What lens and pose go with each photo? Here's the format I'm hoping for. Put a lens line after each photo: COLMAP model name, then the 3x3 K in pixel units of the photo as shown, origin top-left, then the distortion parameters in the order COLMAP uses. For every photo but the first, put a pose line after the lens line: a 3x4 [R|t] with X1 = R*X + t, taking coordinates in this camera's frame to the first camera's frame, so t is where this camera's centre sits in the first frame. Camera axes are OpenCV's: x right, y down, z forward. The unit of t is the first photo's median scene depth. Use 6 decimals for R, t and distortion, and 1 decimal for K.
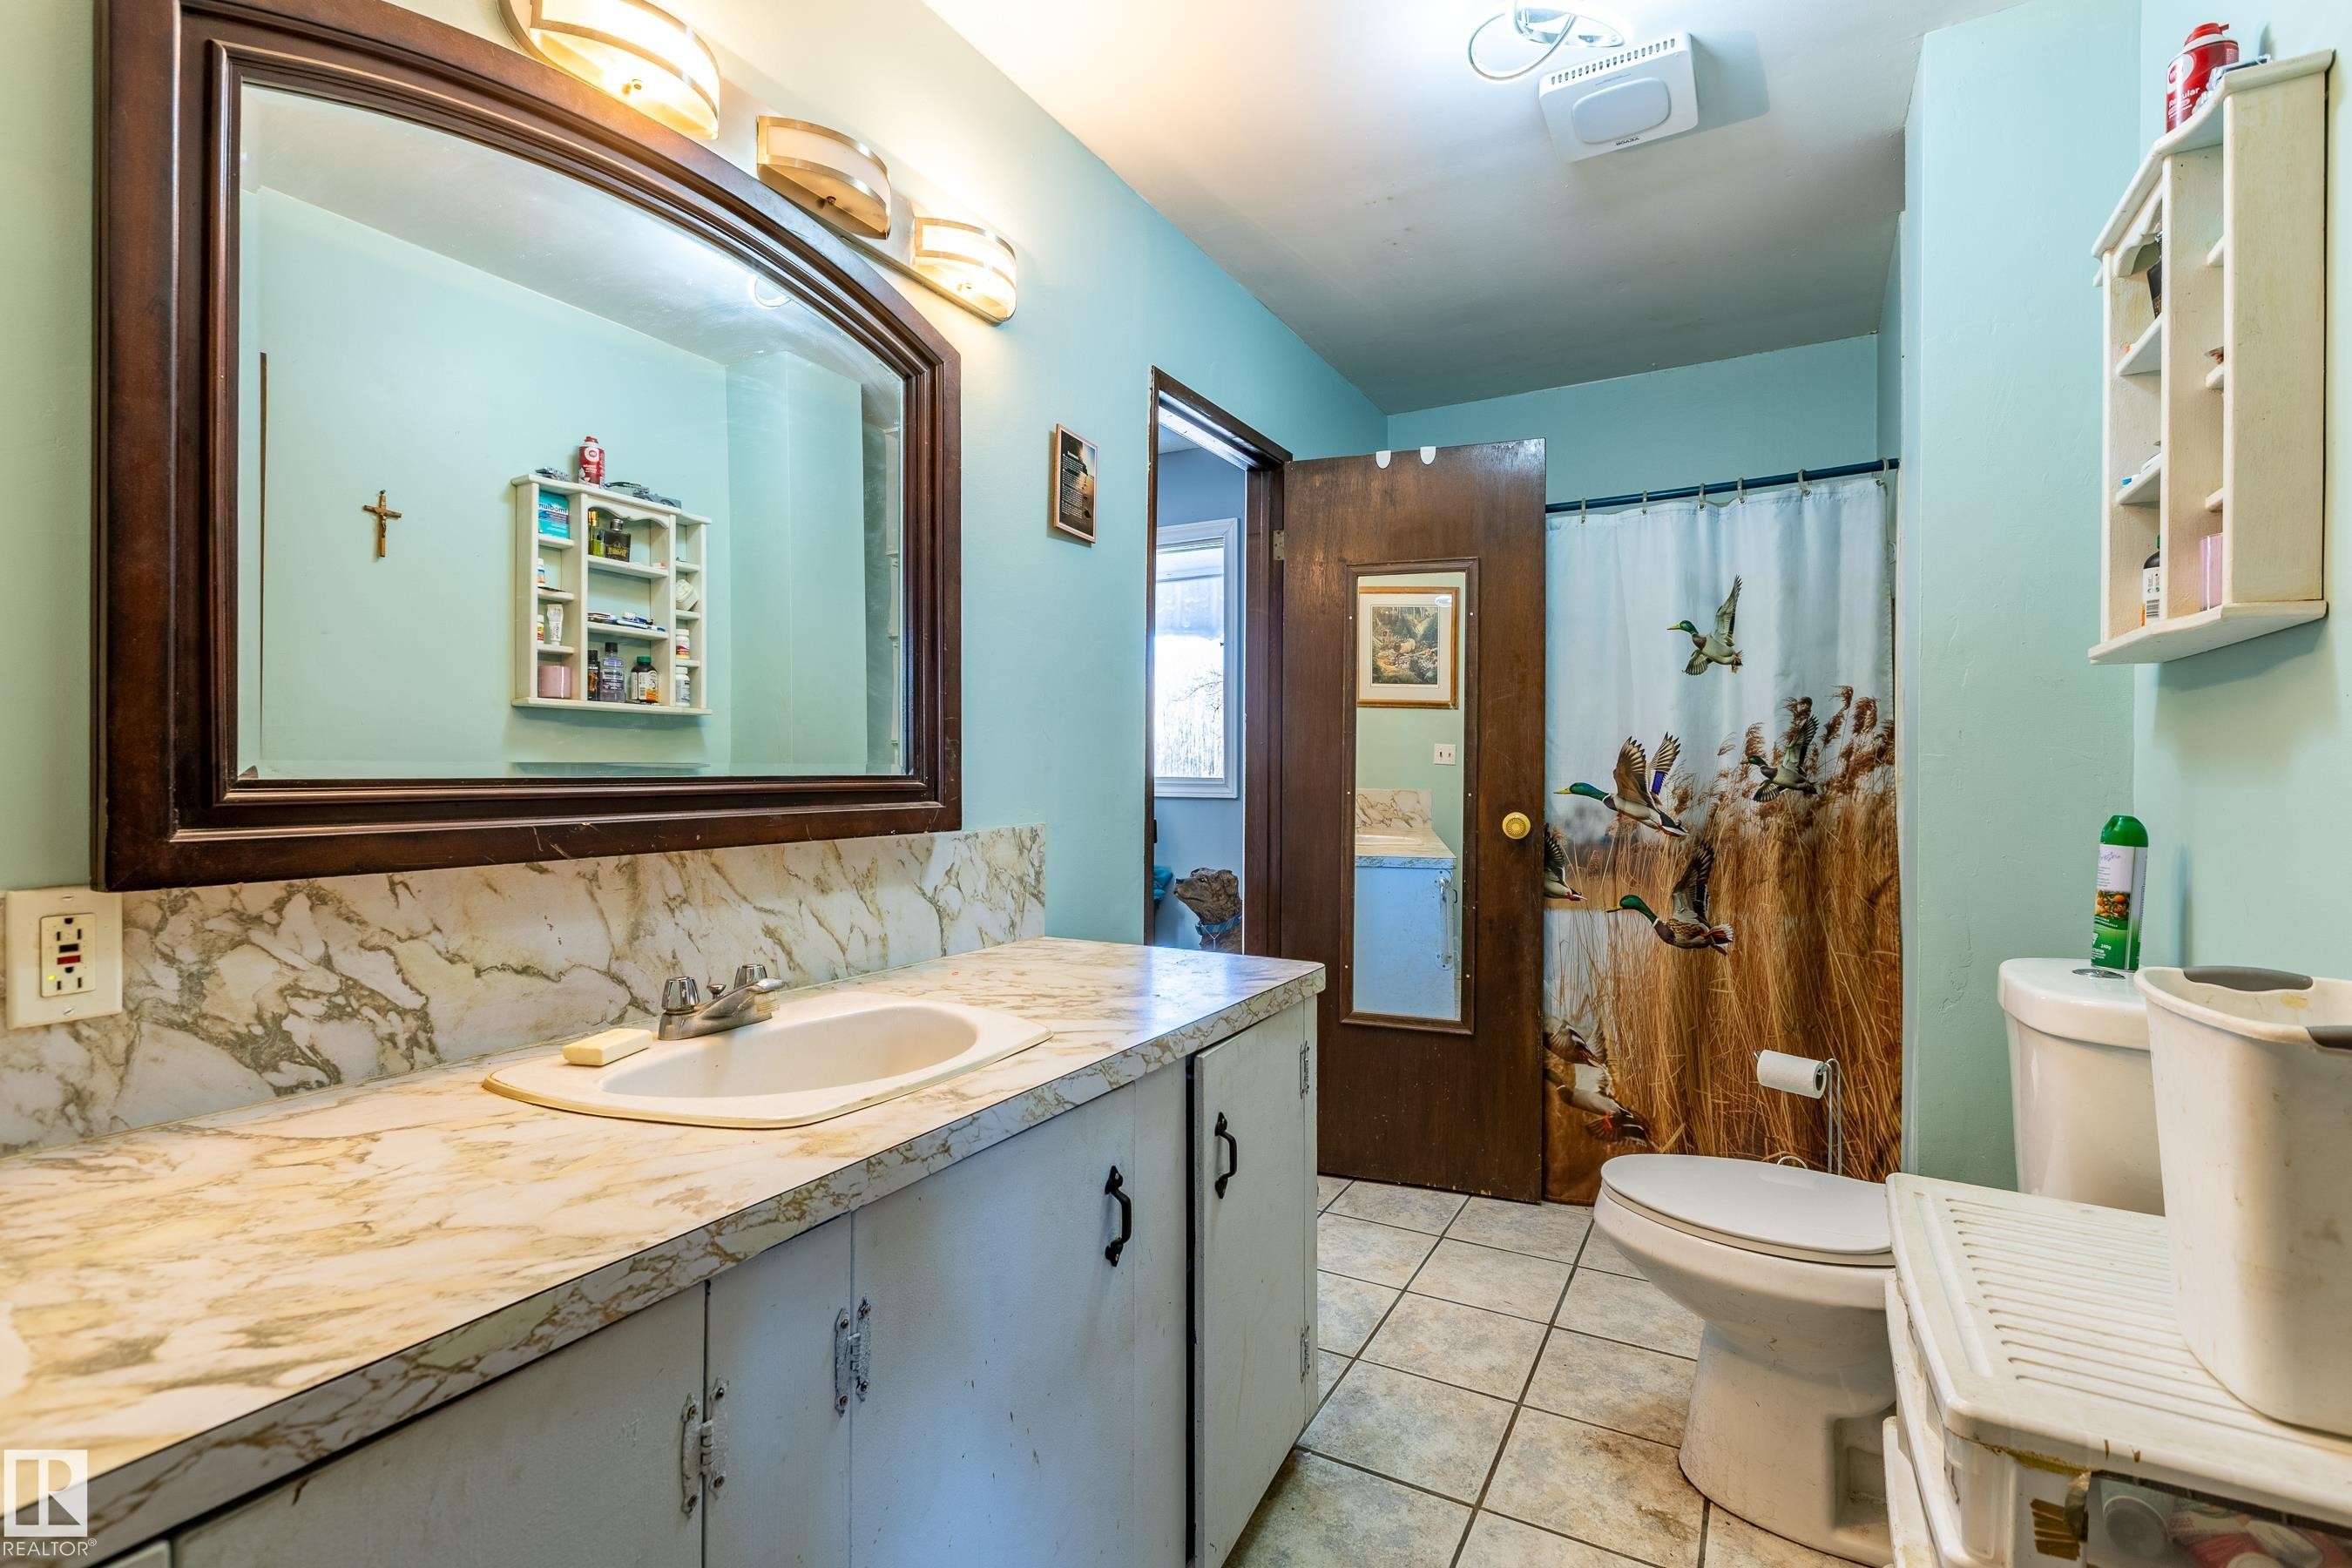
lens RADIAL K [[1073.7, 0, 1170.3], [0, 1073.7, 772.2], [0, 0, 1]] dist [-0.000561, -0.000293]
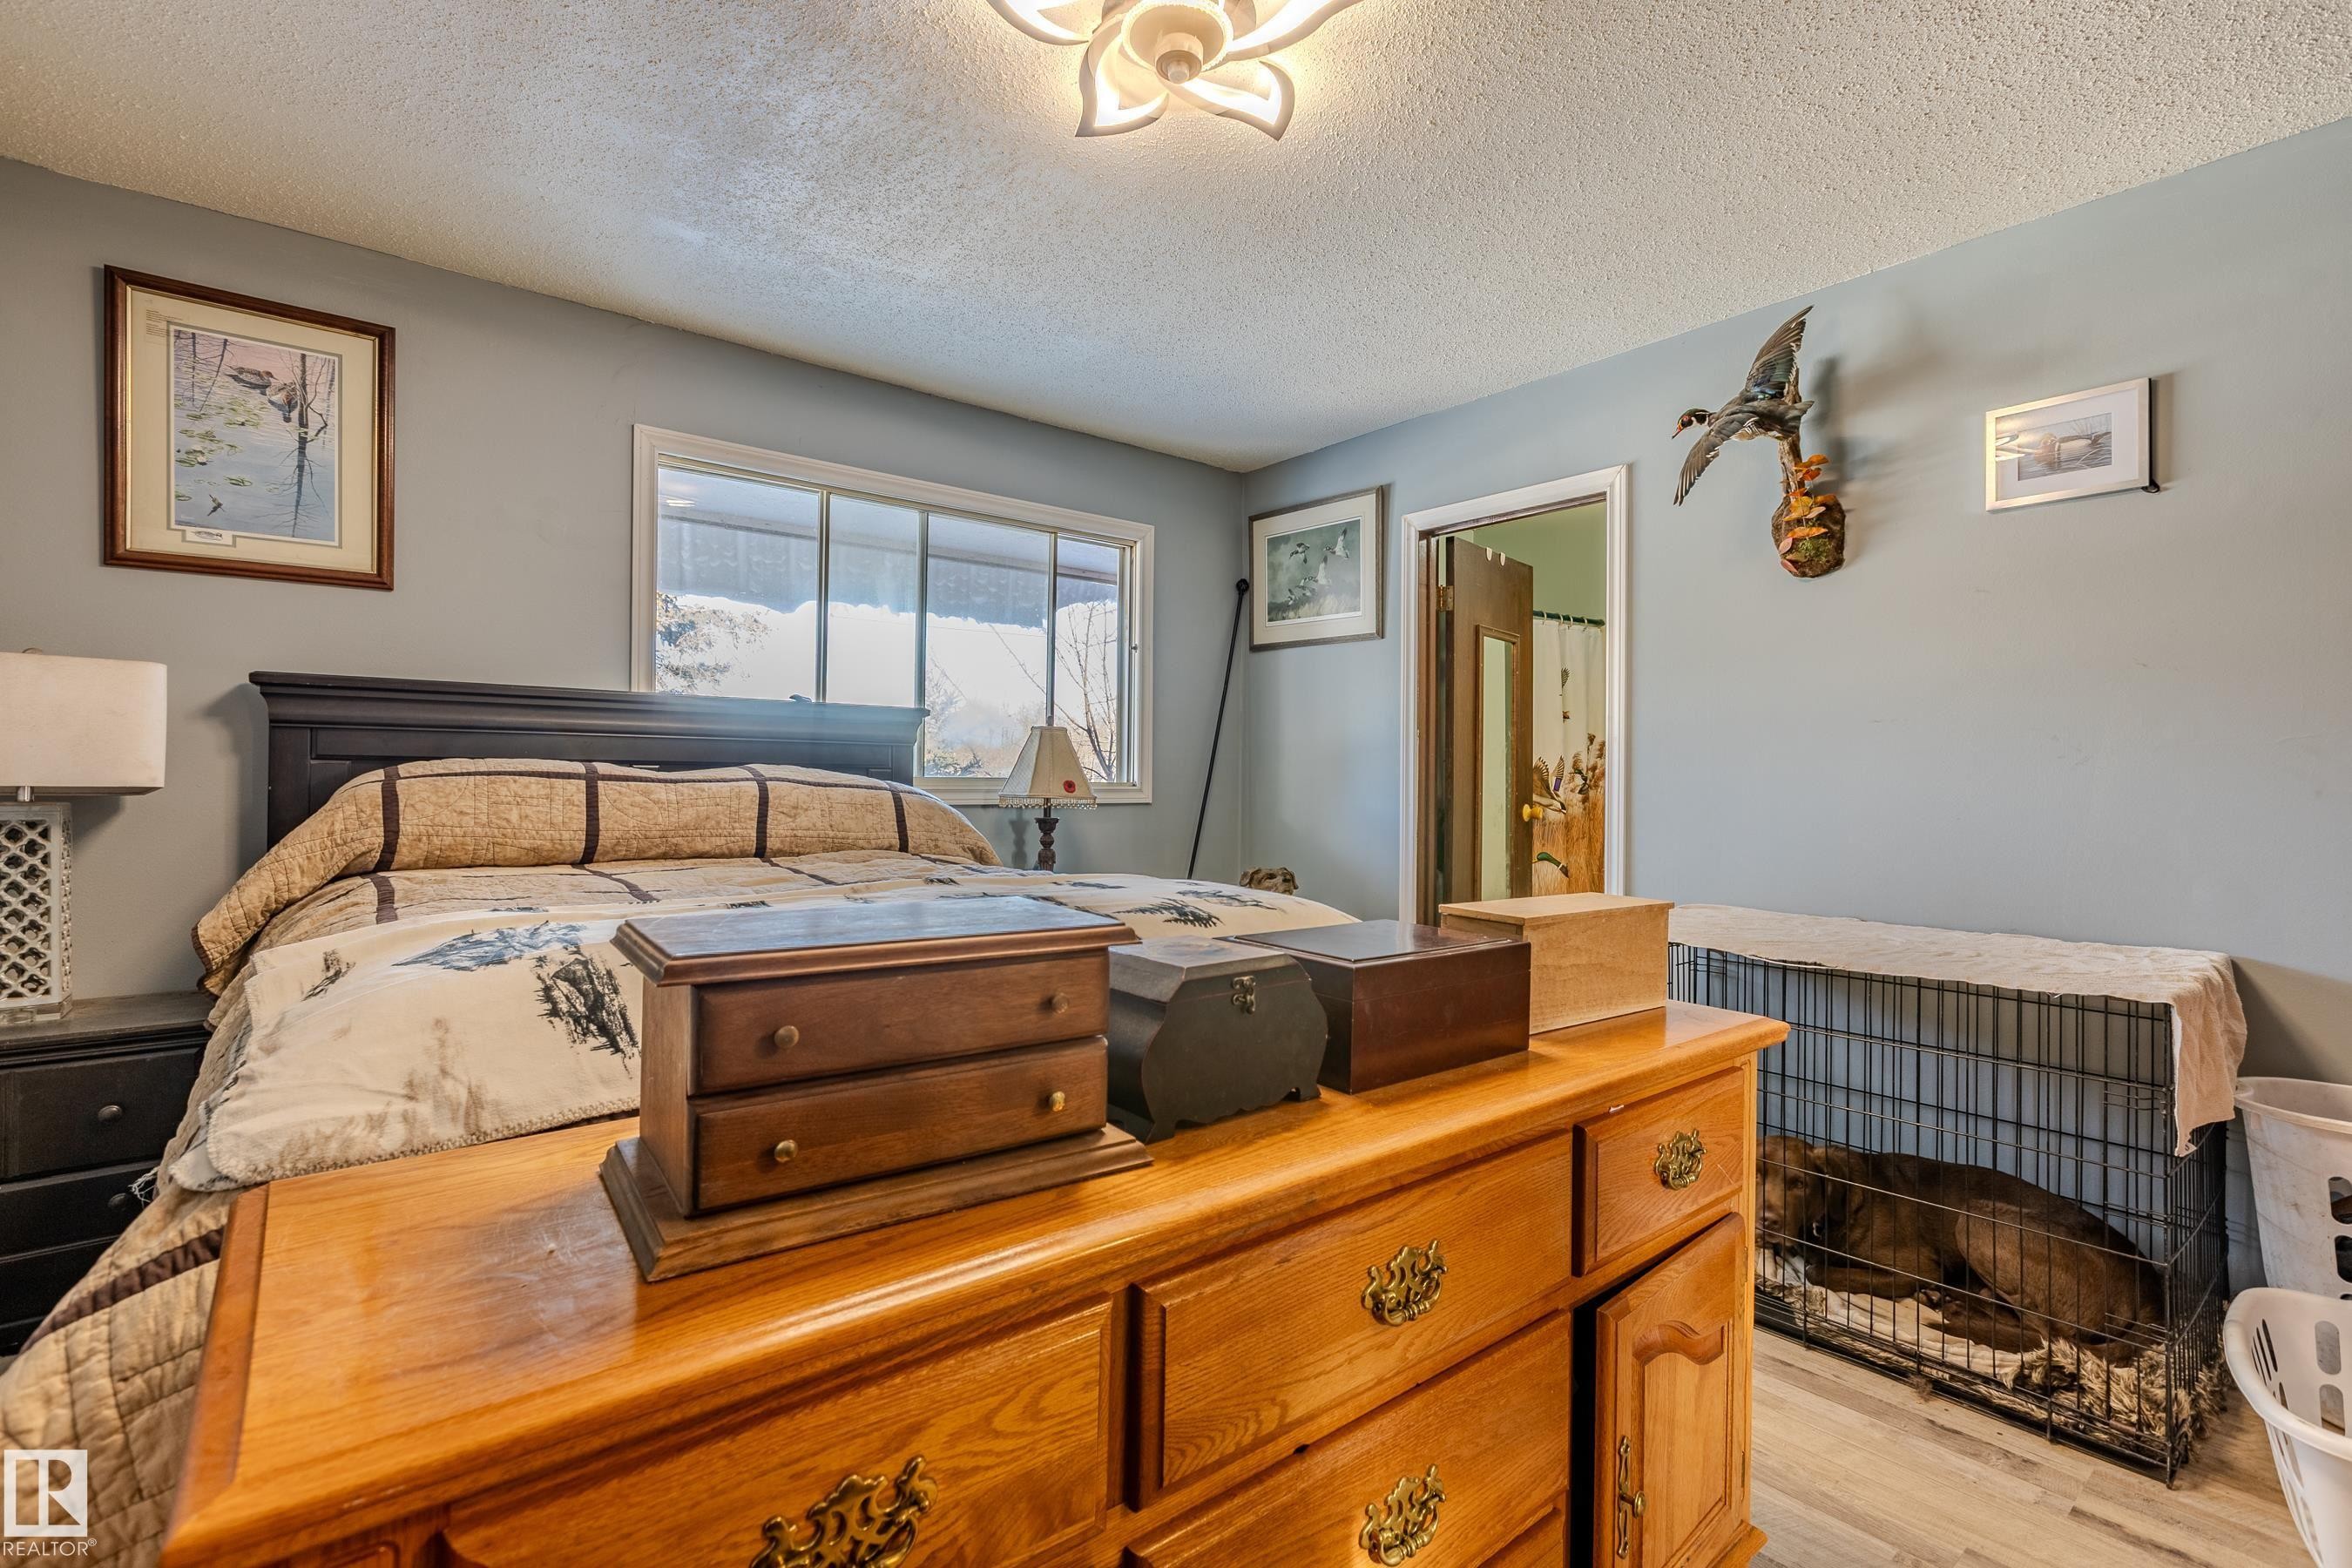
lens RADIAL K [[1073.7, 0, 1170.3], [0, 1073.7, 772.2], [0, 0, 1]] dist [-0.000561, -0.000293]
pose [[0.369729, 0.003612, 0.929133, -1.234066], [-0.010716, 0.999943, 0.000377, -0.003248], [-0.929078, -0.010096, 0.369747, 0.847246]]
